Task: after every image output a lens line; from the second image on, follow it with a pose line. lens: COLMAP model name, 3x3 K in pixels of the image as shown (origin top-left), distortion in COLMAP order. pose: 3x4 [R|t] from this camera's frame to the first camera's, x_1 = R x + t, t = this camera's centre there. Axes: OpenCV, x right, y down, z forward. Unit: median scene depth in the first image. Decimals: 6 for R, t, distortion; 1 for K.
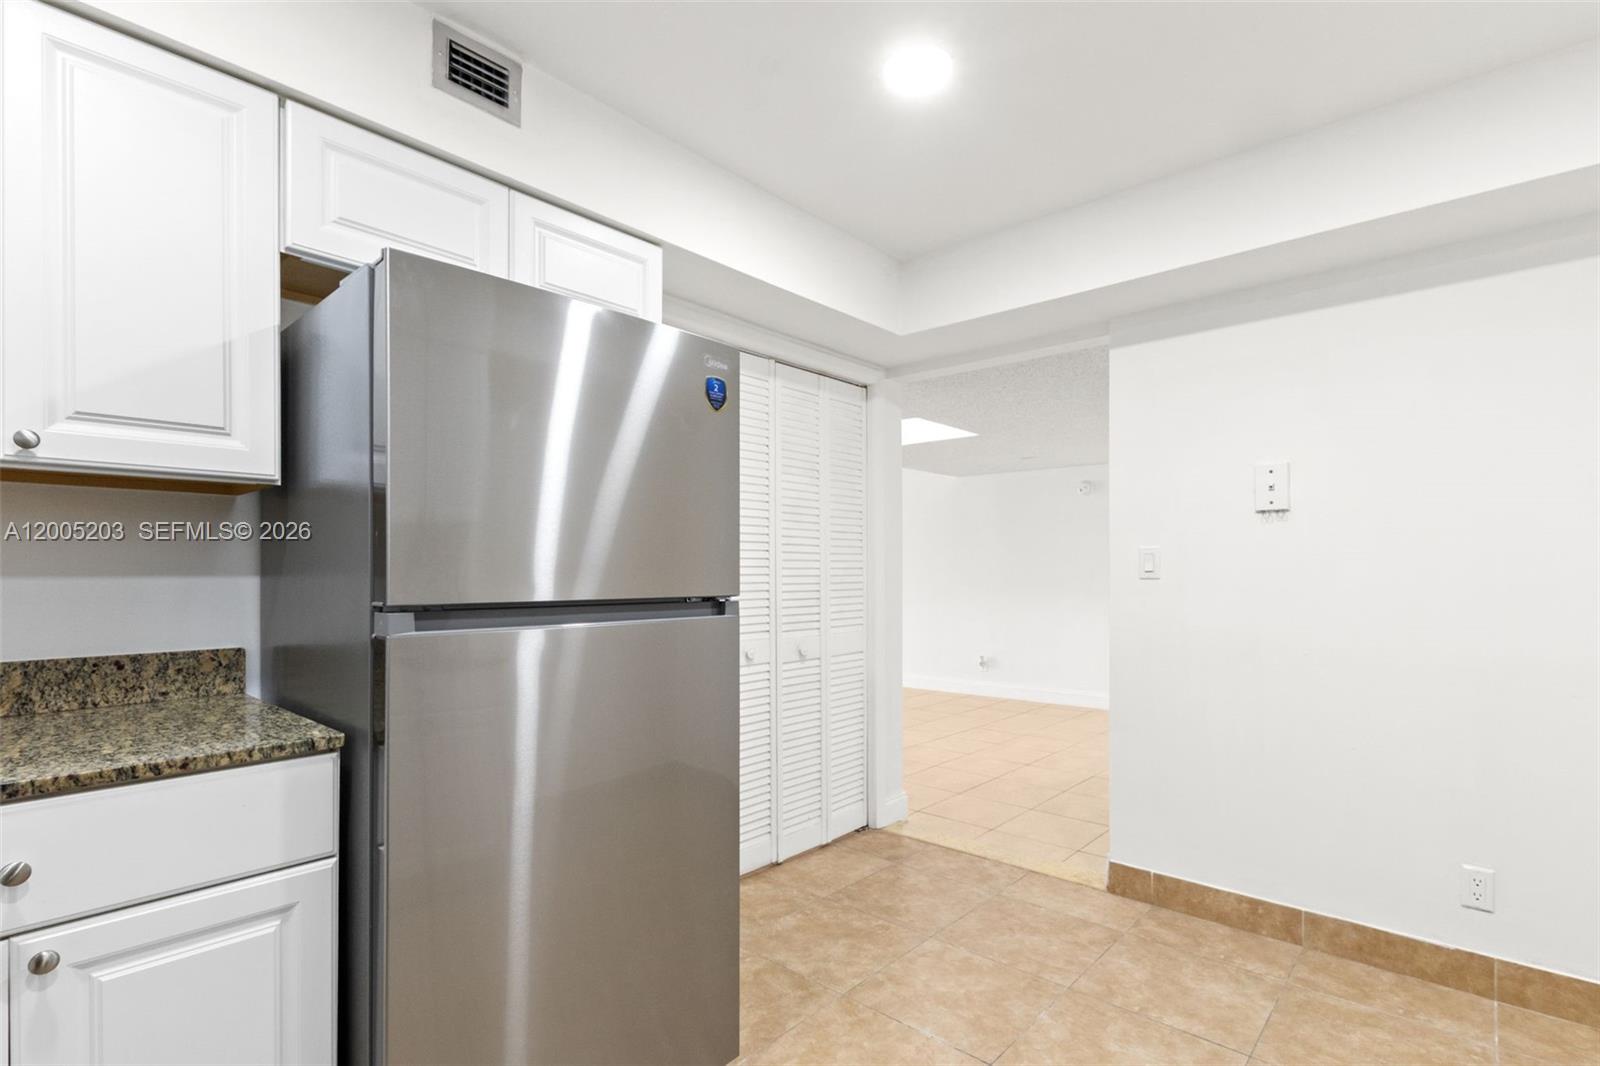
lens RADIAL K [[776.8, 0, 811.4], [0, 776.8, 563.5], [0, 0, 1]] dist [-0.000406, -0.000262]
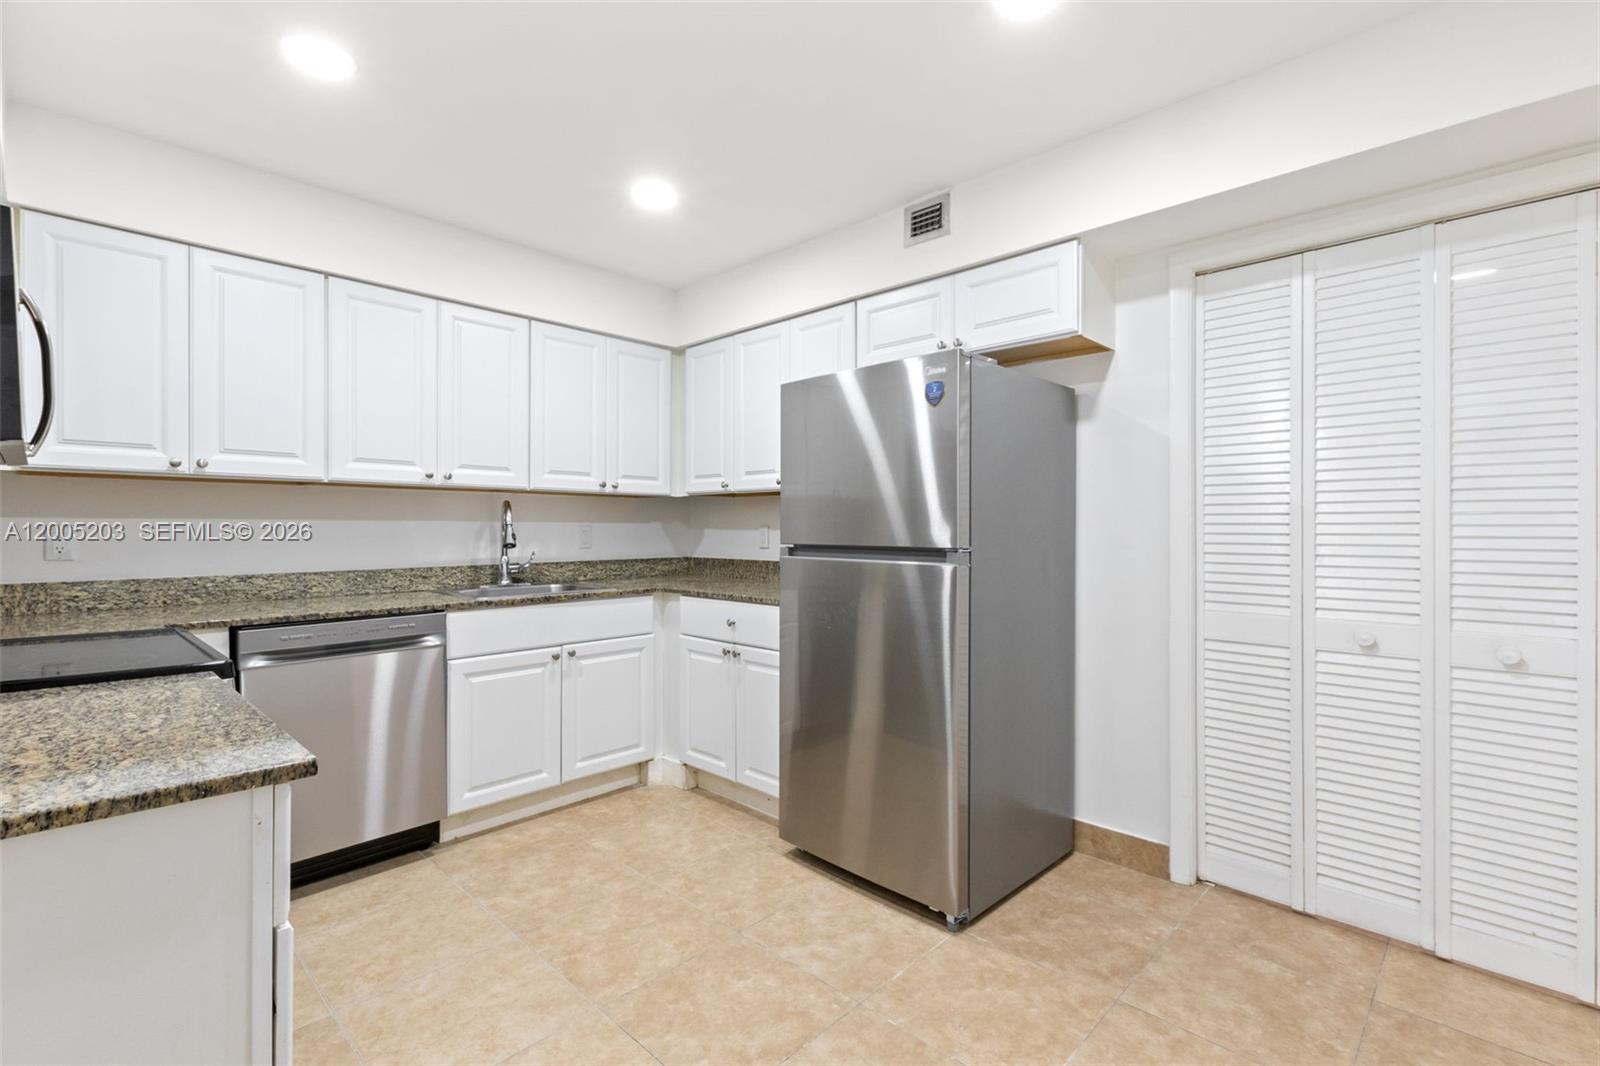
lens RADIAL K [[713.6, 0, 800.0], [0, 713.6, 533.0], [0, 0, 1]] dist [0.001124, -0.000029]
pose [[-0.053804, 0.004580, -0.998541, 1.073779], [0.004114, 0.999982, 0.004365, 0.010779], [0.998543, -0.003874, -0.053822, 0.823125]]
